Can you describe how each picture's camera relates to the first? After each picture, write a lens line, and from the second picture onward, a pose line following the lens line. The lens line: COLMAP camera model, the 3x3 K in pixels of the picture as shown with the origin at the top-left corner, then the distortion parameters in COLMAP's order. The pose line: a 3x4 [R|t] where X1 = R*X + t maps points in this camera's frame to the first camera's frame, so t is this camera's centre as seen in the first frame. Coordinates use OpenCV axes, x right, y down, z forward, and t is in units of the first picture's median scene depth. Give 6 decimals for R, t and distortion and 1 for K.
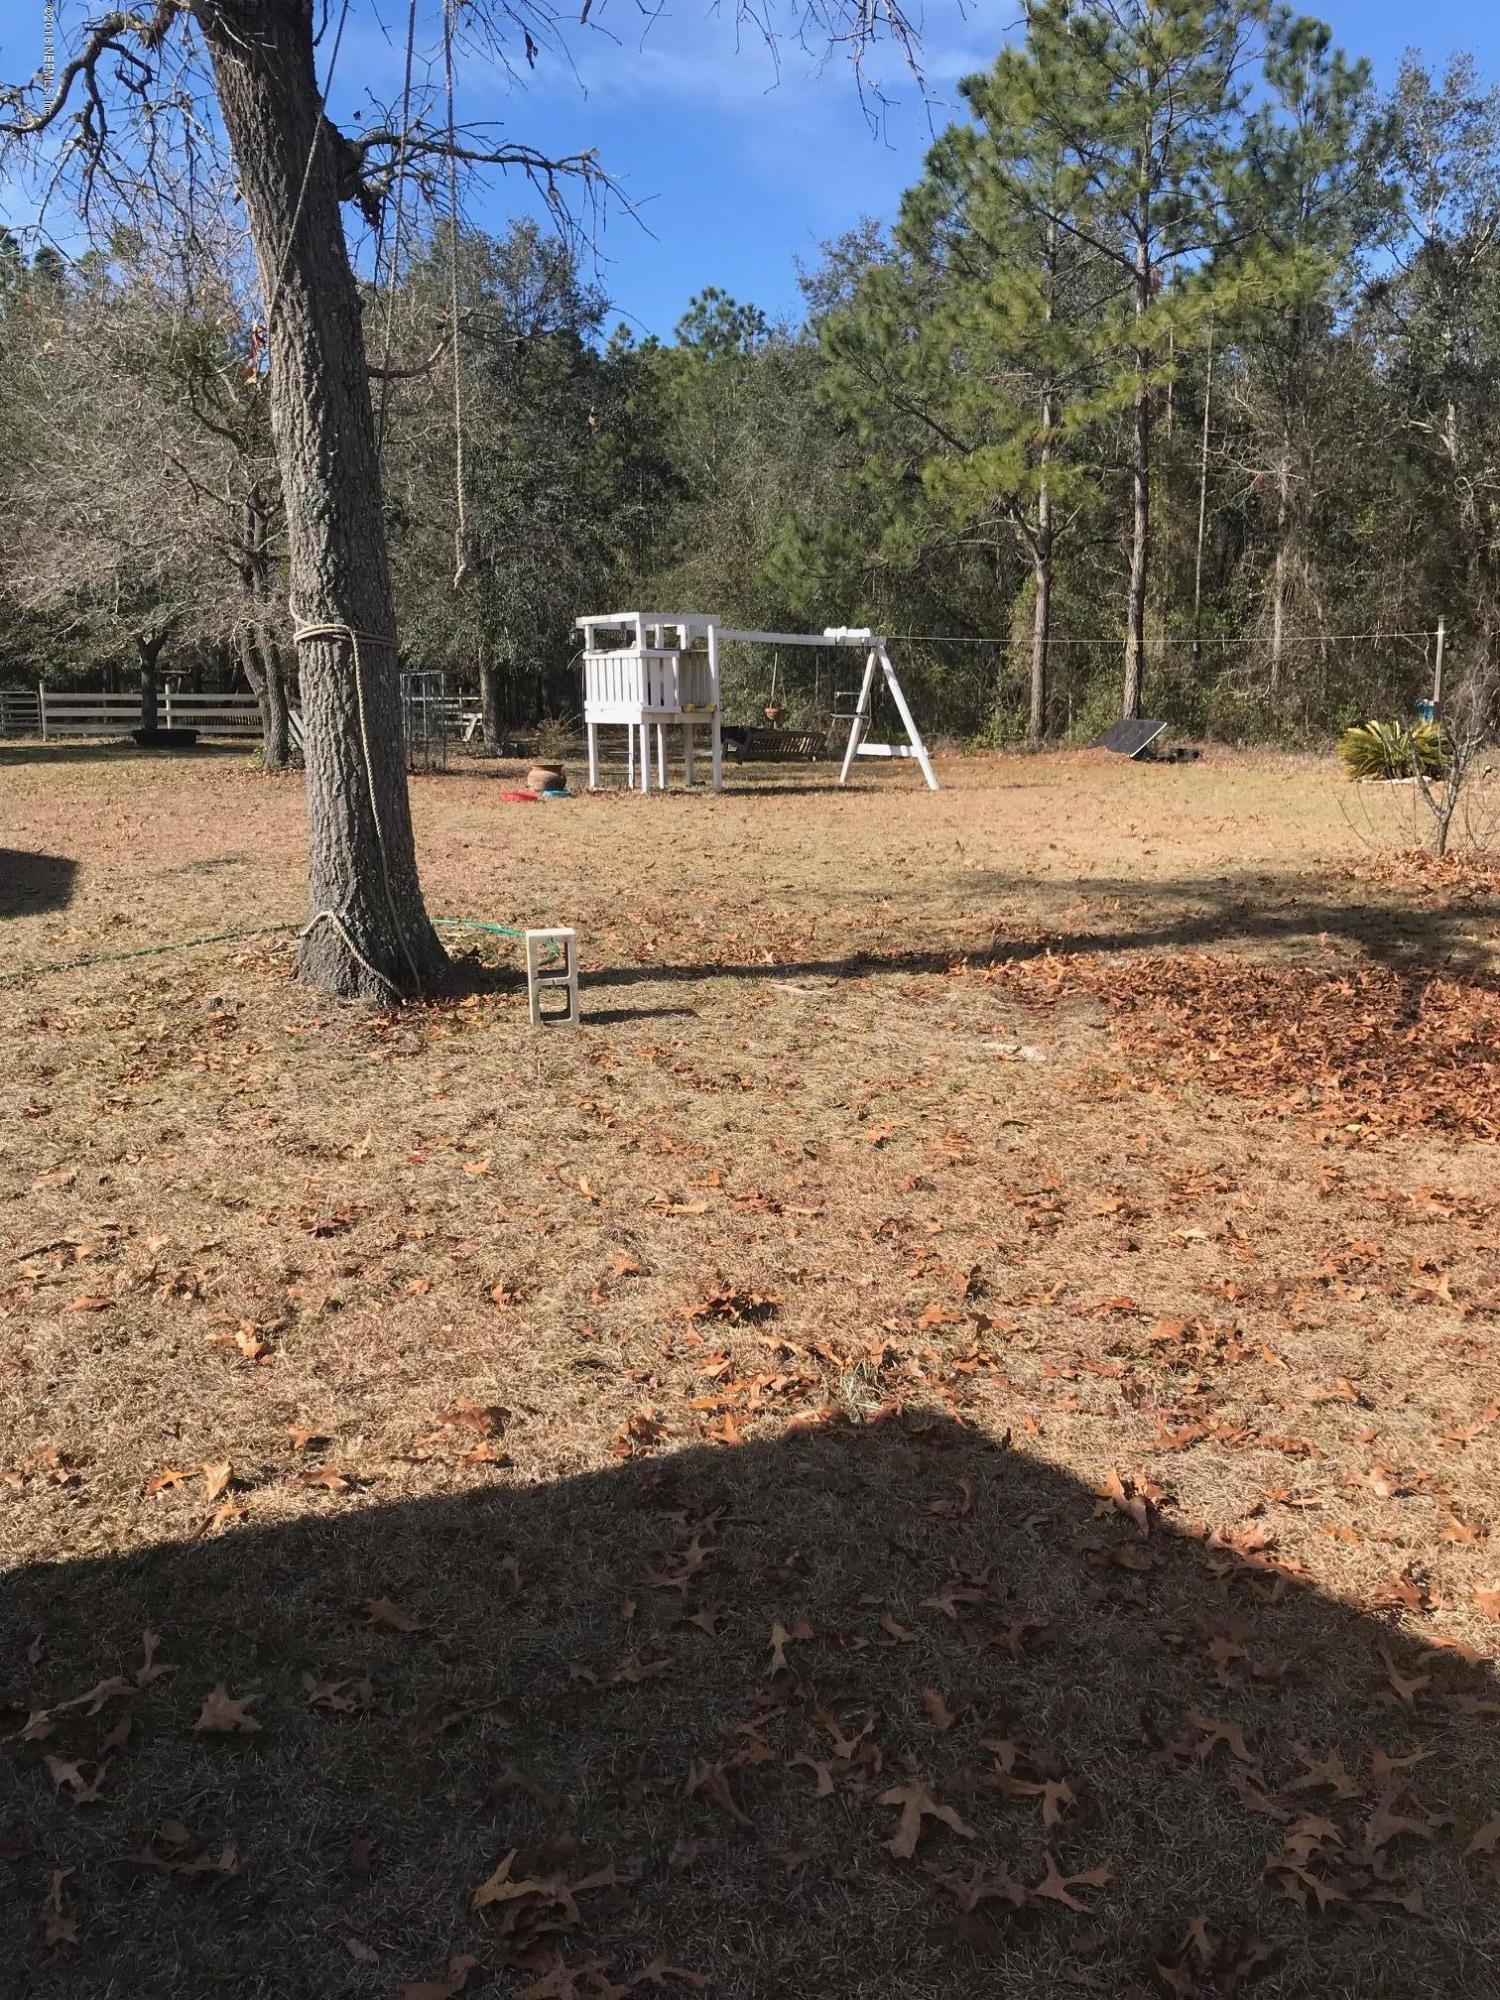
lens RADIAL K [[1658.1, 0, 750.0], [0, 1658.1, 1000.0], [0, 0, 1]] dist [-0.002122, 0.023447]
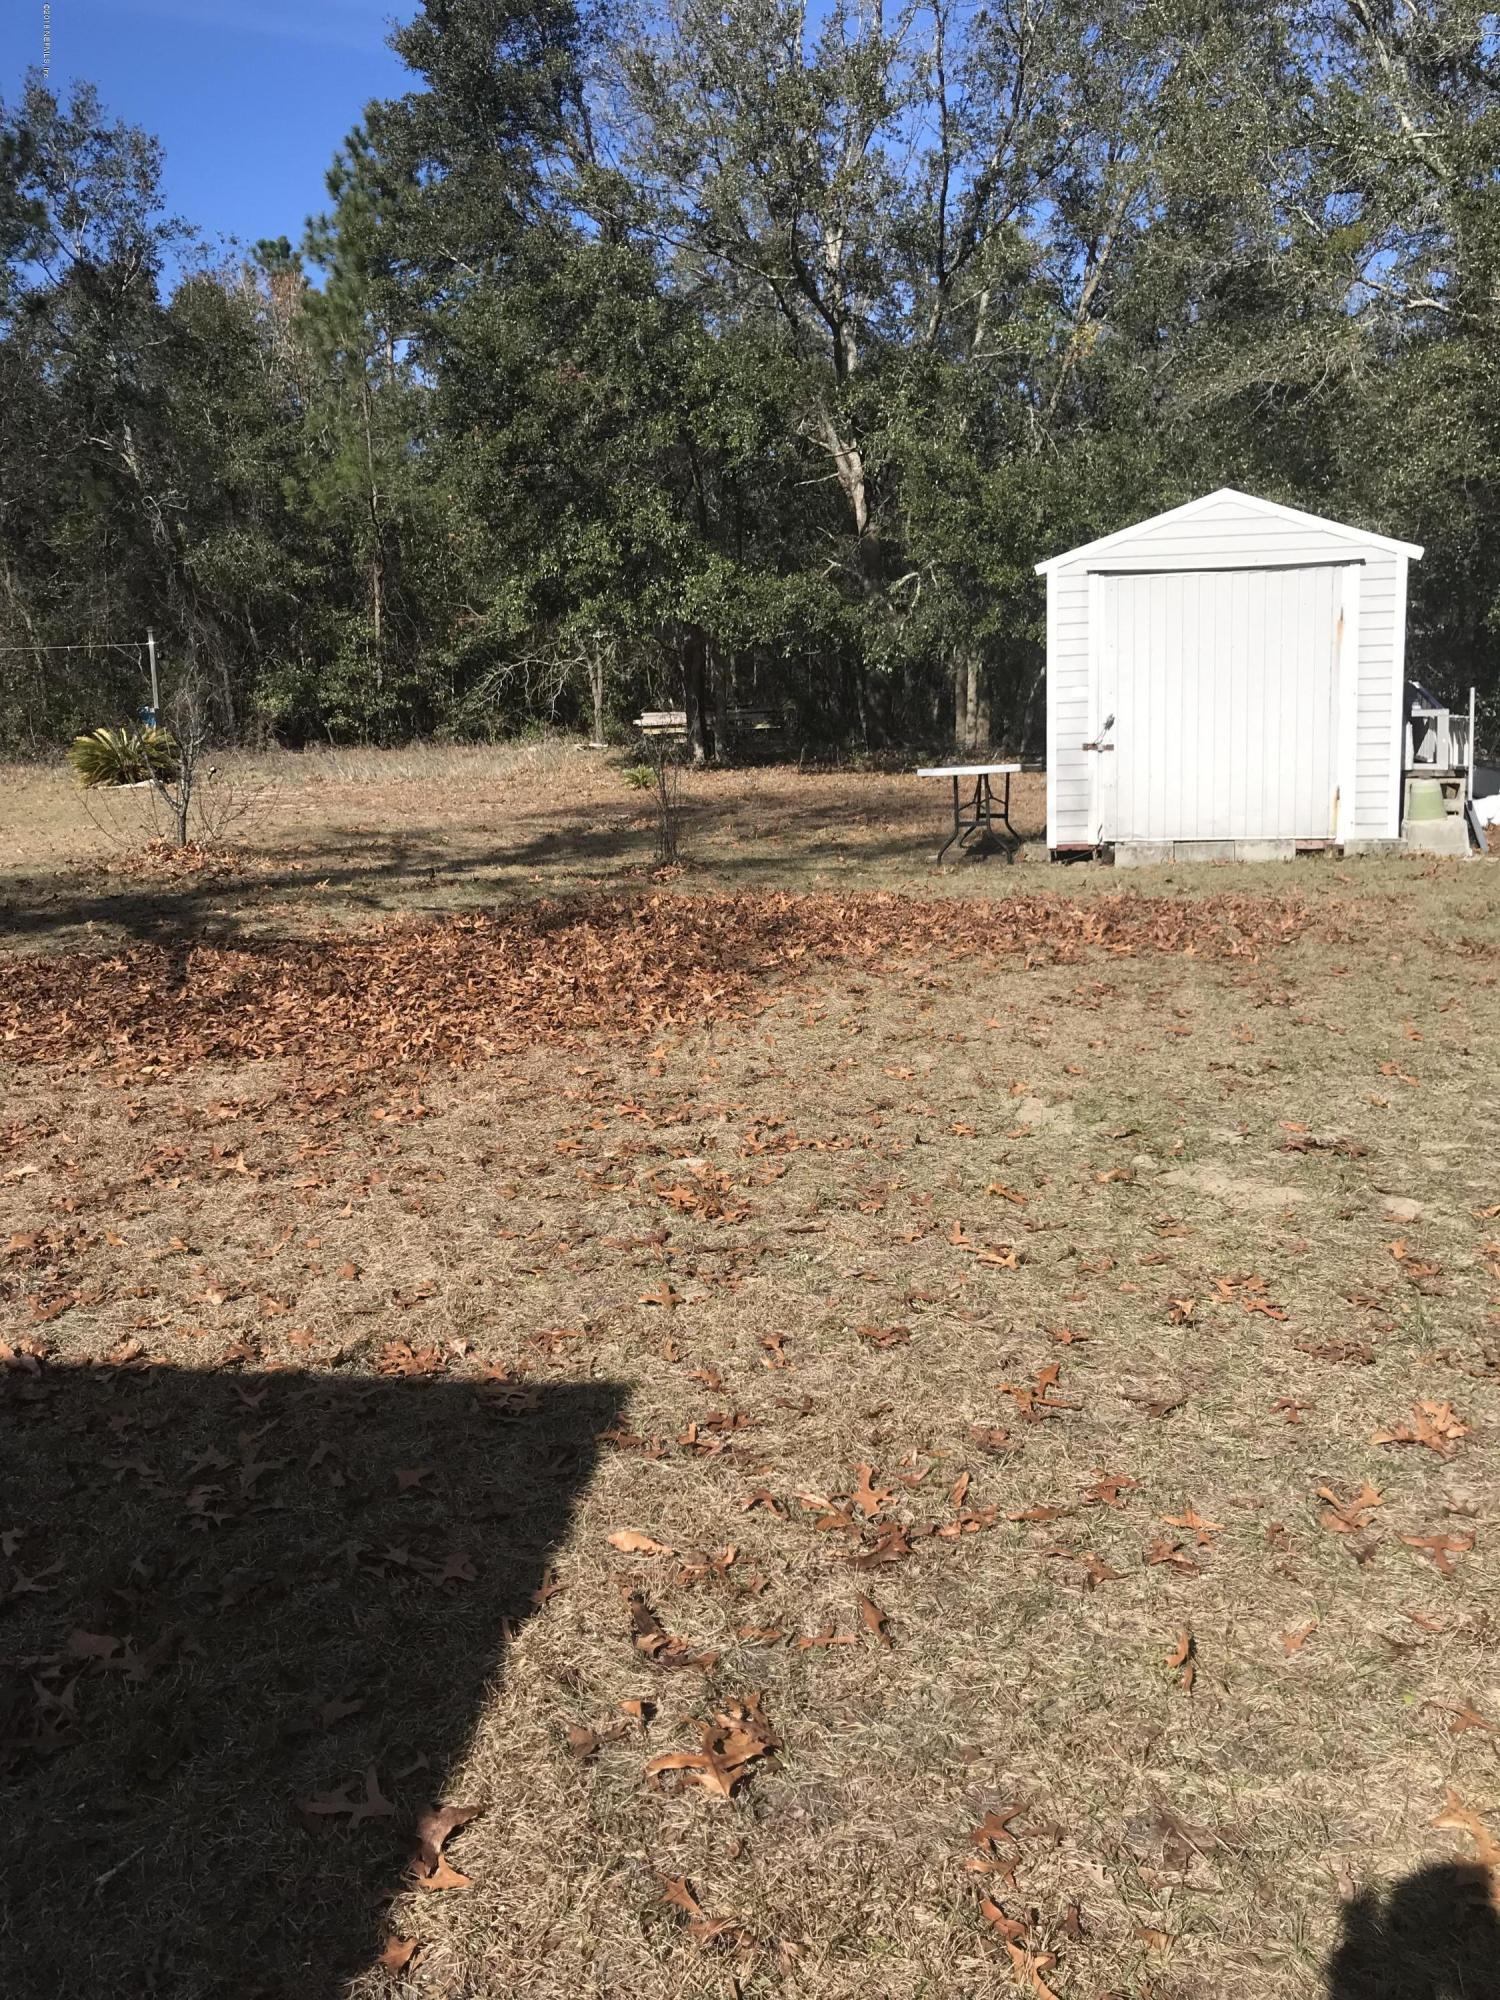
lens RADIAL K [[1759.6, 0, 750.0], [0, 1759.6, 1000.0], [0, 0, 1]] dist [-0.011952, 0.013454]
pose [[0.757763, -0.129496, 0.639552, -0.080505], [0.140834, 0.989467, 0.033483, 0.040463], [-0.637151, 0.064699, 0.768019, -0.178278]]
